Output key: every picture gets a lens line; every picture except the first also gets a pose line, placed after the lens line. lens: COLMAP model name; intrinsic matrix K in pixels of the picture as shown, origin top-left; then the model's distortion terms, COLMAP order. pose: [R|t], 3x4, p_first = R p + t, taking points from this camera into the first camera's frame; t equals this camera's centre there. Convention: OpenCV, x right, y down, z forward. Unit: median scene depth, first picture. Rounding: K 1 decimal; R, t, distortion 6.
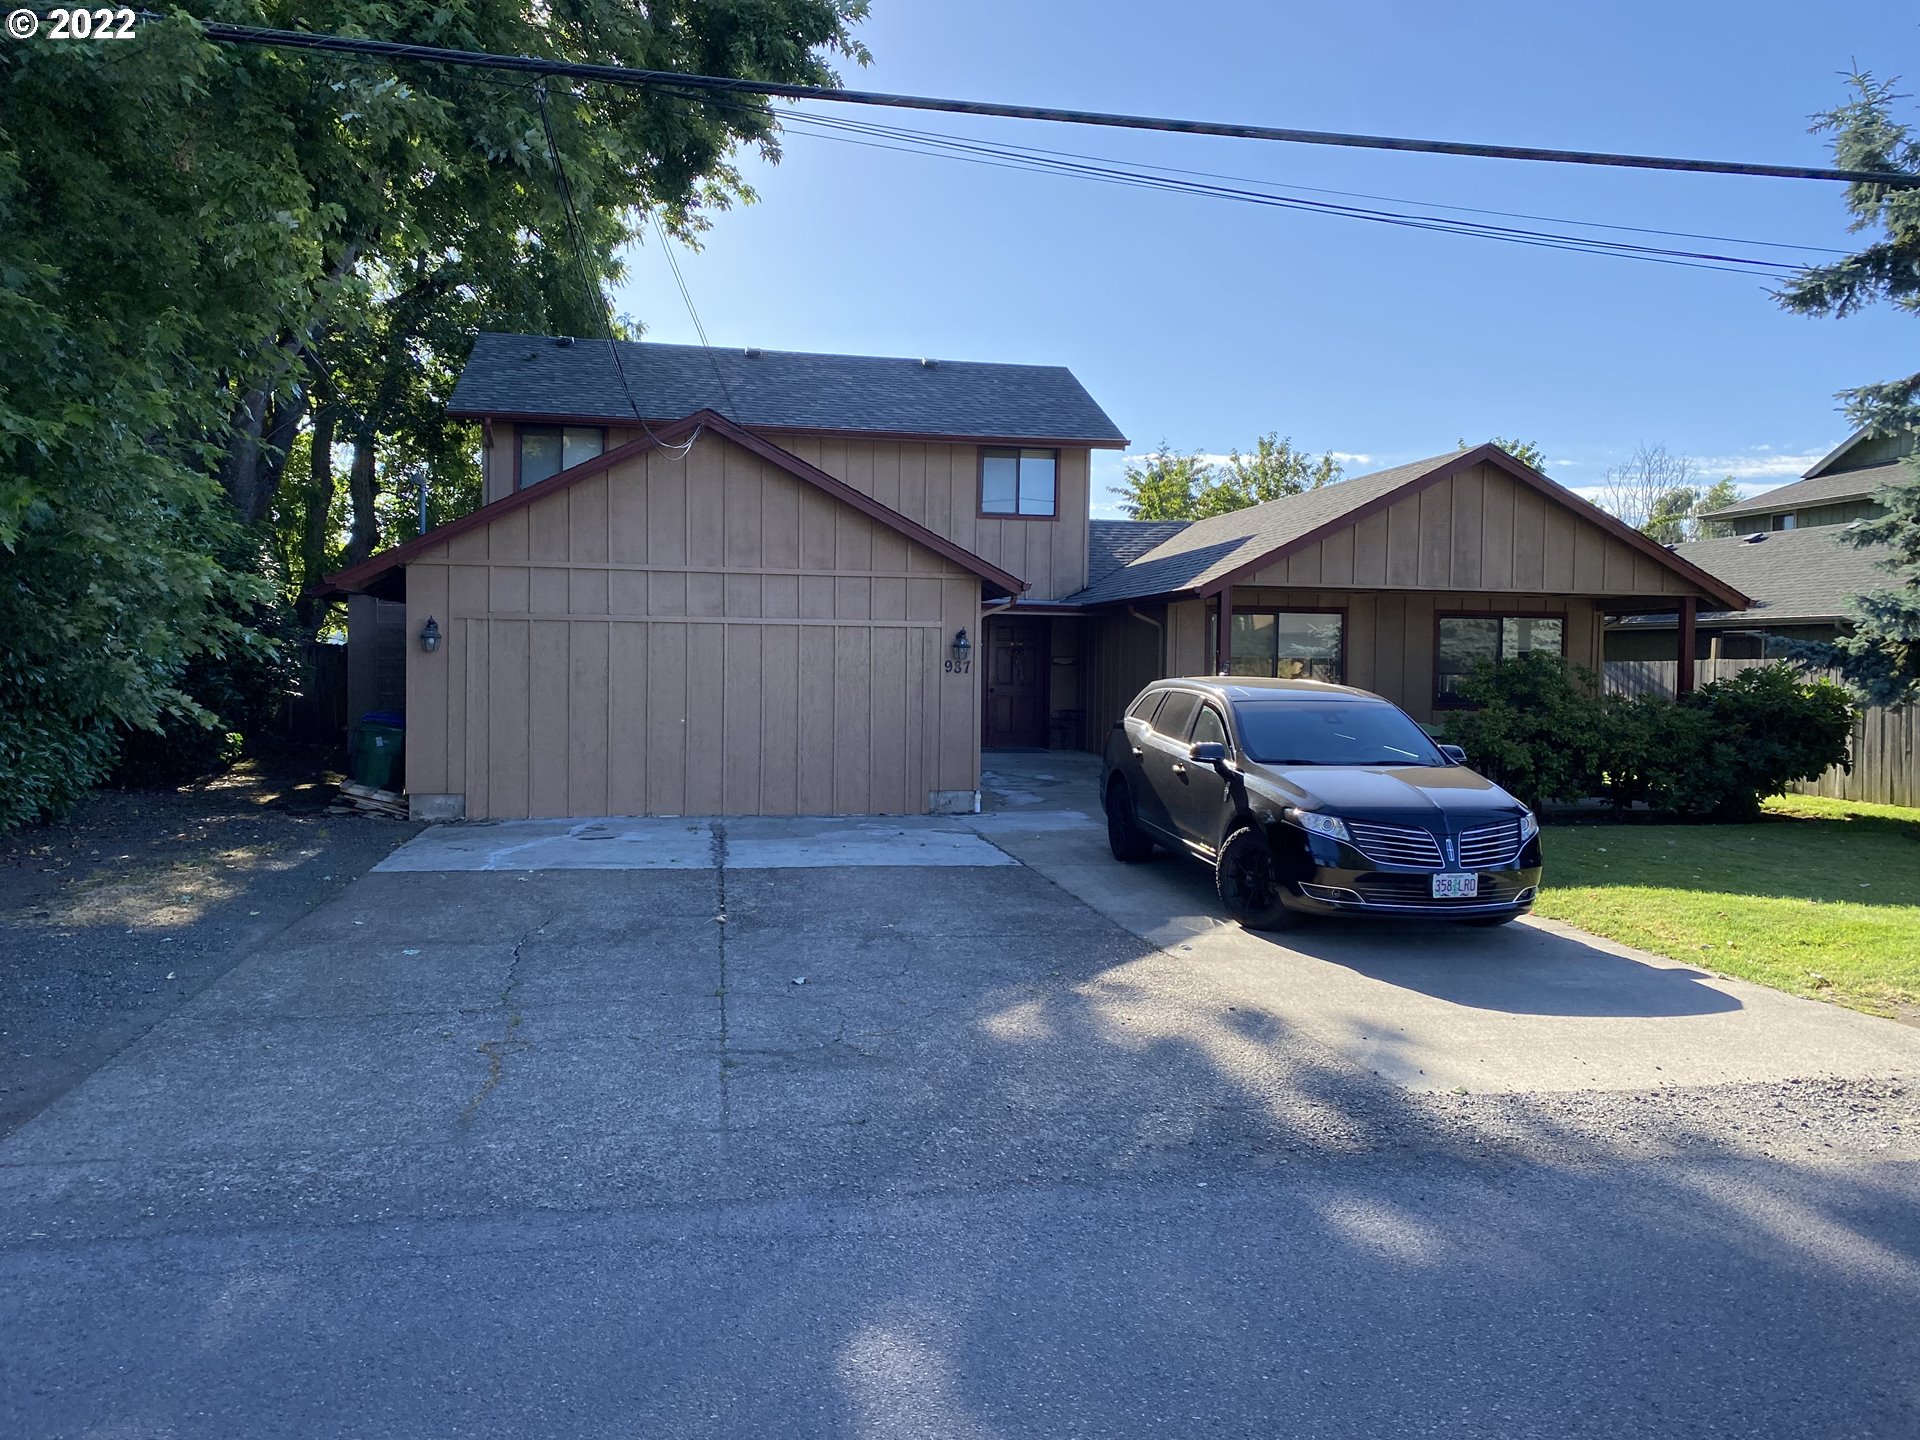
lens RADIAL K [[1451.3, 0, 960.2], [0, 1451.3, 719.1], [0, 0, 1]] dist [-0.005402, 0.000167]
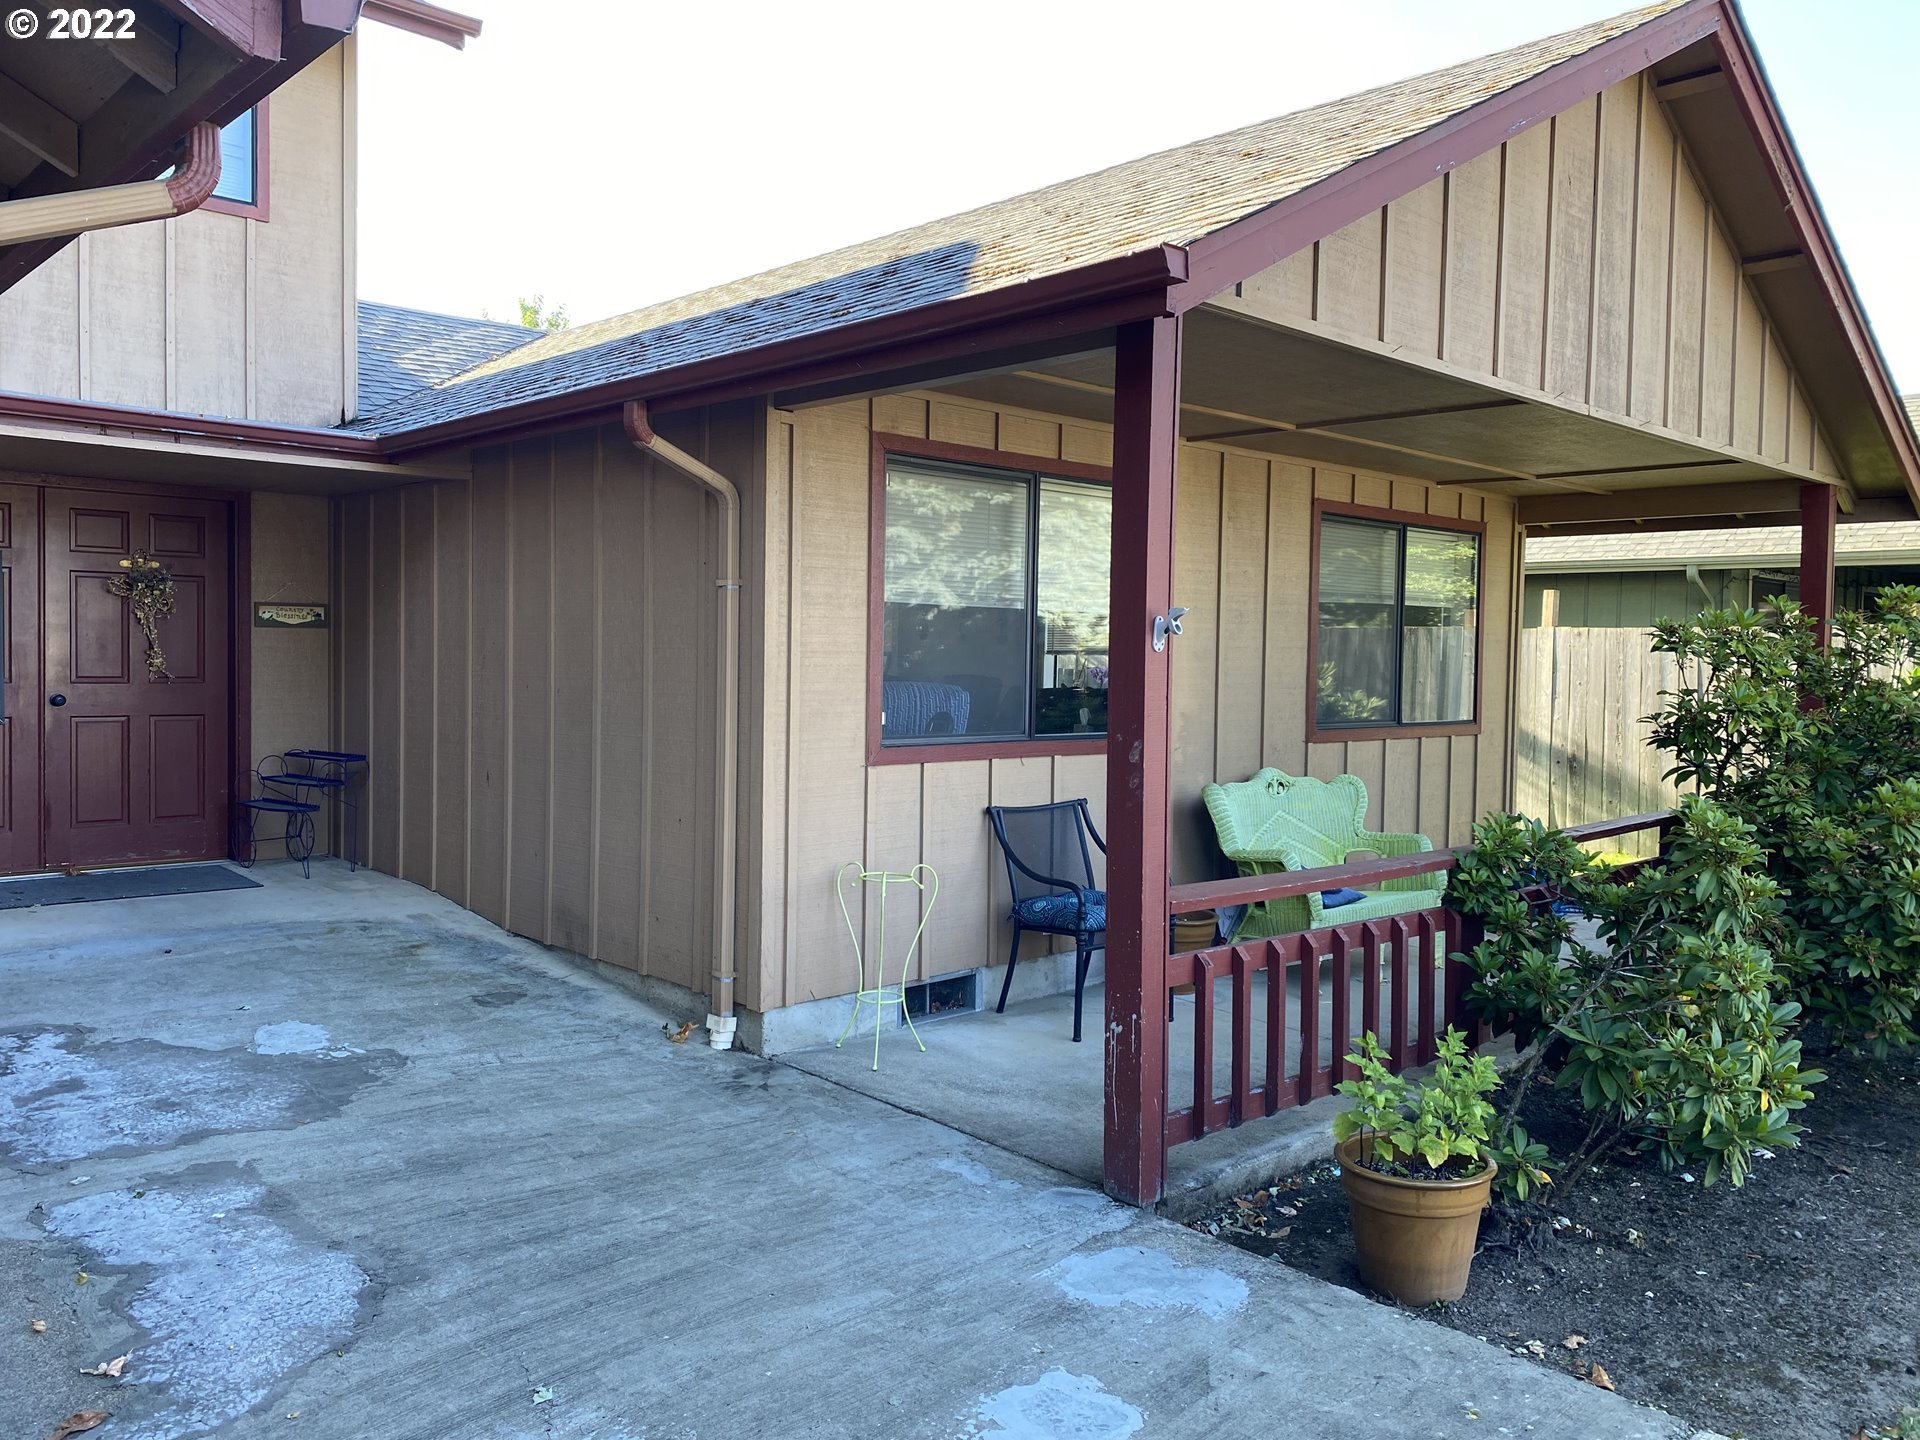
lens RADIAL K [[1451.3, 0, 954.2], [0, 1451.3, 711.1], [0, 0, 1]] dist [-0.005402, 0.000167]
pose [[0.843021, -0.021619, 0.537446, 0.016577], [0.012713, 0.999714, 0.020273, -0.021776], [-0.537730, -0.010258, 0.843055, 0.611663]]
